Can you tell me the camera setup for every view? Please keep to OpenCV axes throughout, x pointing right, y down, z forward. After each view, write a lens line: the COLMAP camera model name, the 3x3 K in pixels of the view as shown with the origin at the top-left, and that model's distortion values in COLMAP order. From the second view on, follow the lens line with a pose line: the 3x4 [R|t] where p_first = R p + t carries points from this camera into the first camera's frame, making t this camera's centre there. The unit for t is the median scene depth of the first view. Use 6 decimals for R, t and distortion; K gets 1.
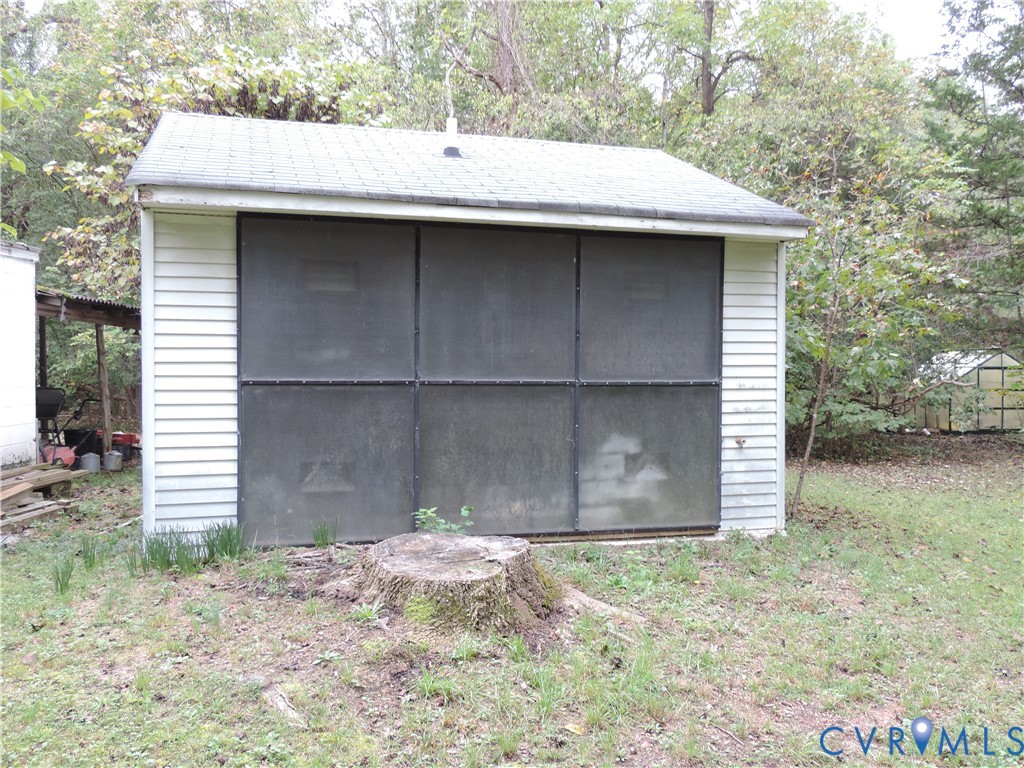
lens RADIAL K [[890.5, 0, 512.0], [0, 890.5, 387.0], [0, 0, 1]] dist [-0.007678, -0.008389]
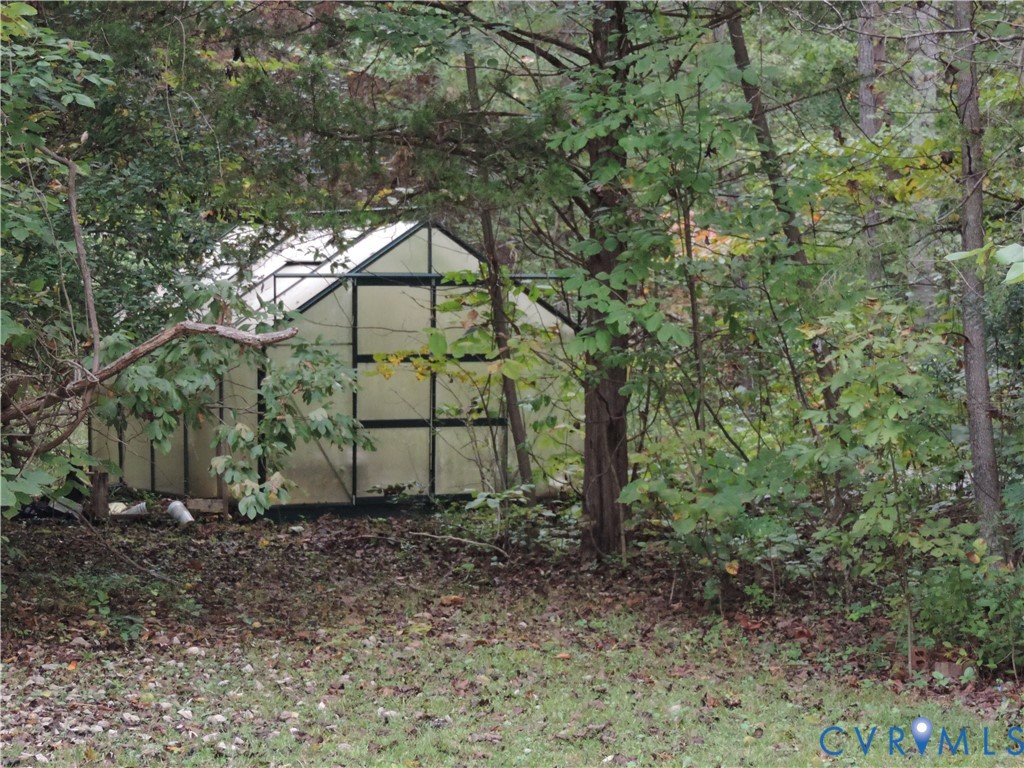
lens RADIAL K [[3132.9, 0, 512.0], [0, 3132.9, 383.4], [0, 0, 1]] dist [-0.055806, 0.000000]
pose [[0.877967, -0.008278, 0.478650, 0.101140], [0.003436, 0.999934, 0.010991, 0.000762], [-0.478710, -0.008005, 0.877937, 0.115538]]
